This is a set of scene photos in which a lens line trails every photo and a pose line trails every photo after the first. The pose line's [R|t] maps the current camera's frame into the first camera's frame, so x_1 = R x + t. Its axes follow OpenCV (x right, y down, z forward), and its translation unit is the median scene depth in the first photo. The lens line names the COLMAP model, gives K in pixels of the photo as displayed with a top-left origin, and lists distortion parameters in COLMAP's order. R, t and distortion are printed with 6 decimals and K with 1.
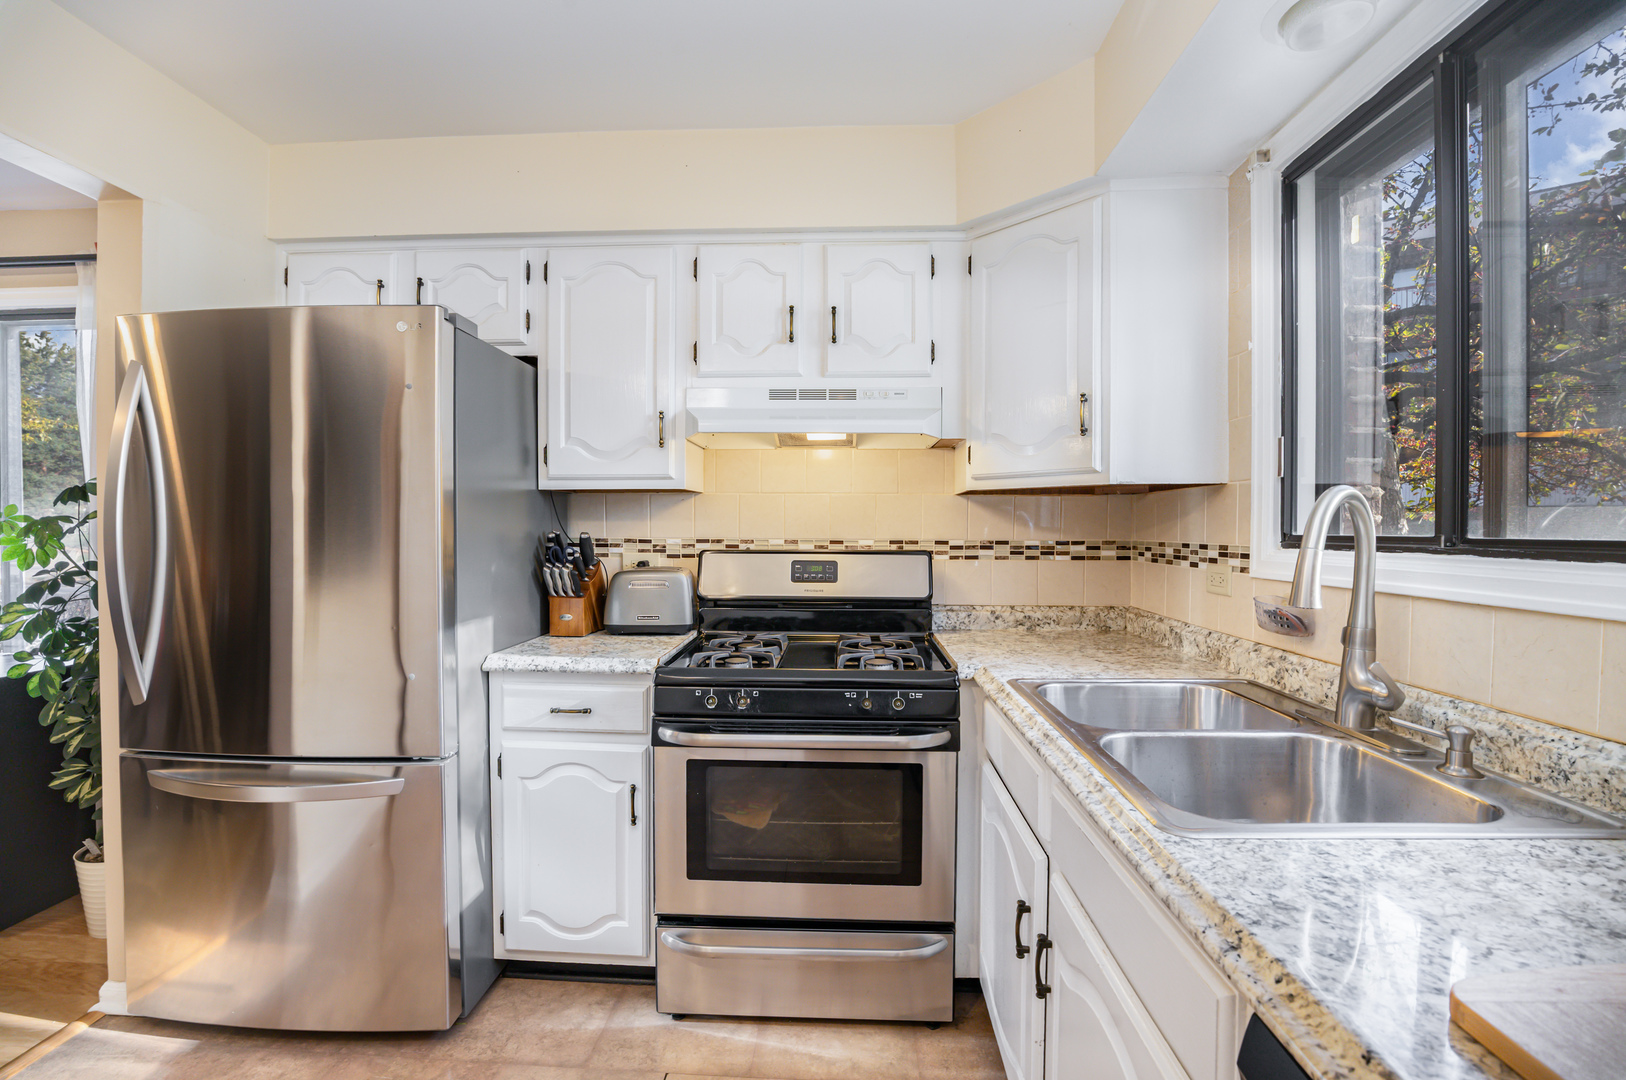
lens RADIAL K [[712.3, 0, 813.0], [0, 712.3, 540.0], [0, 0, 1]] dist [-0.028647, 0.000205]
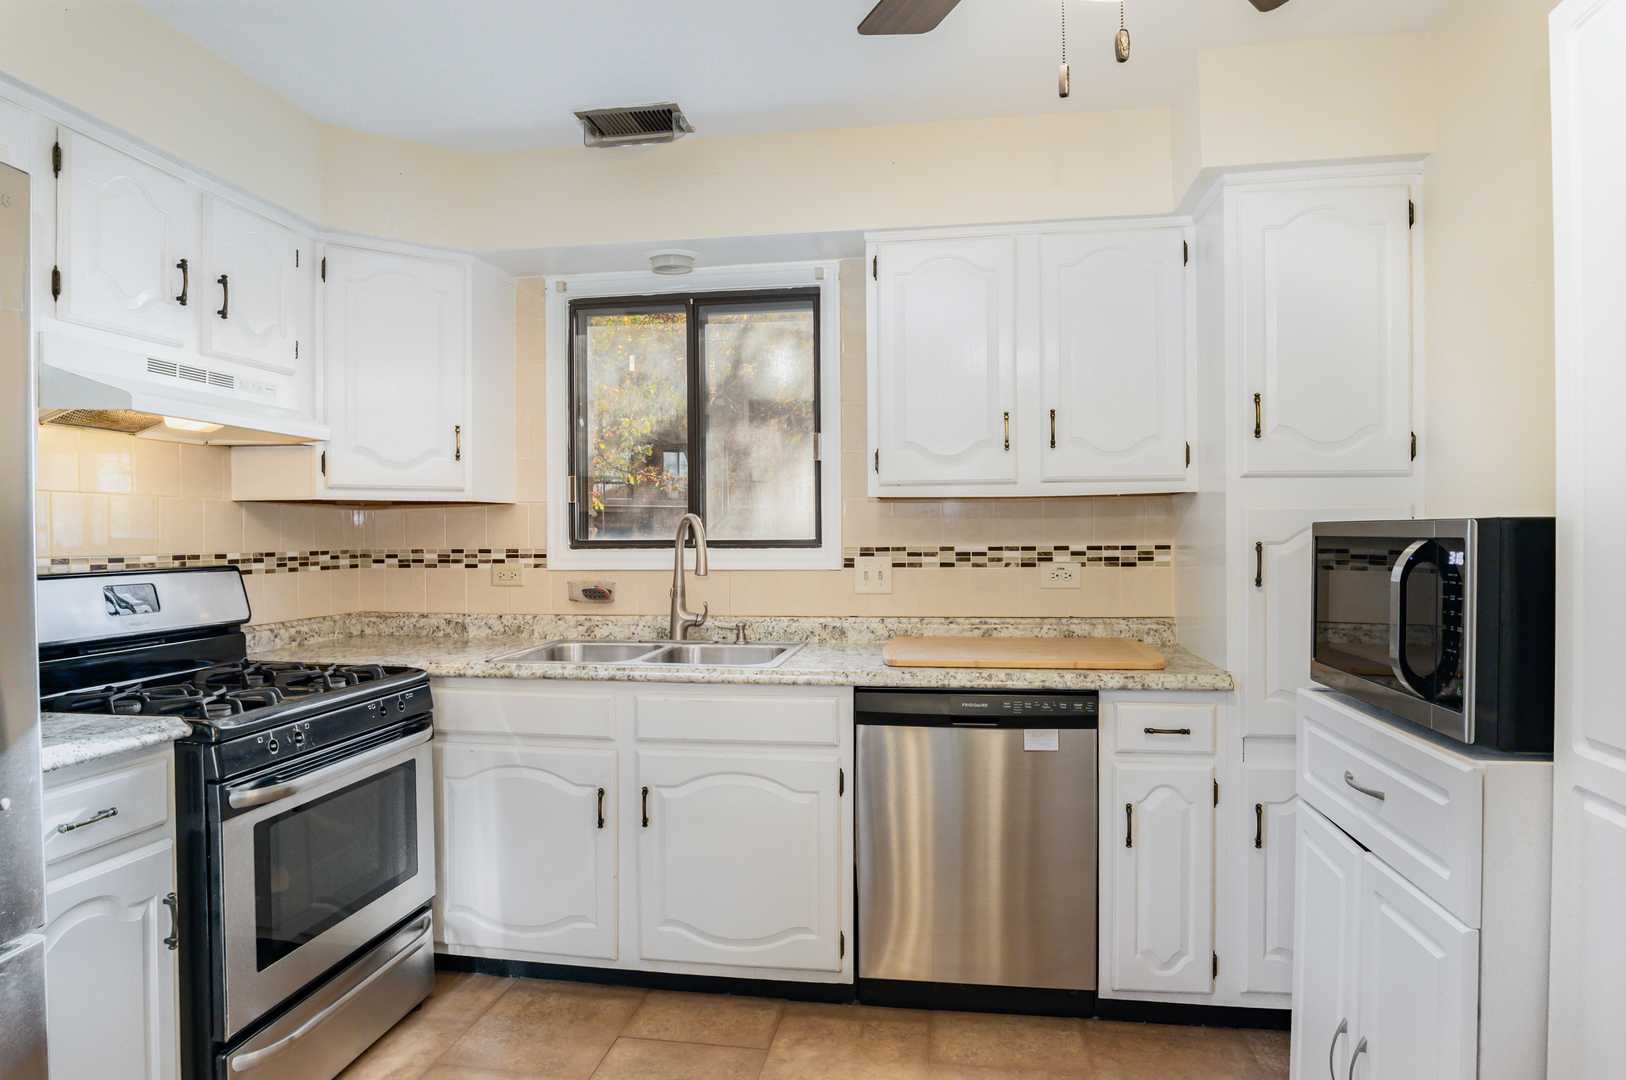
lens RADIAL K [[933.8, 0, 813.0], [0, 933.8, 540.0], [0, 0, 1]] dist [0.000406, 0.000024]
pose [[0.111035, -0.011435, 0.993751, -0.862831], [0.023164, 0.999692, 0.008915, -0.009778], [-0.993547, 0.022029, 0.111266, 0.173923]]
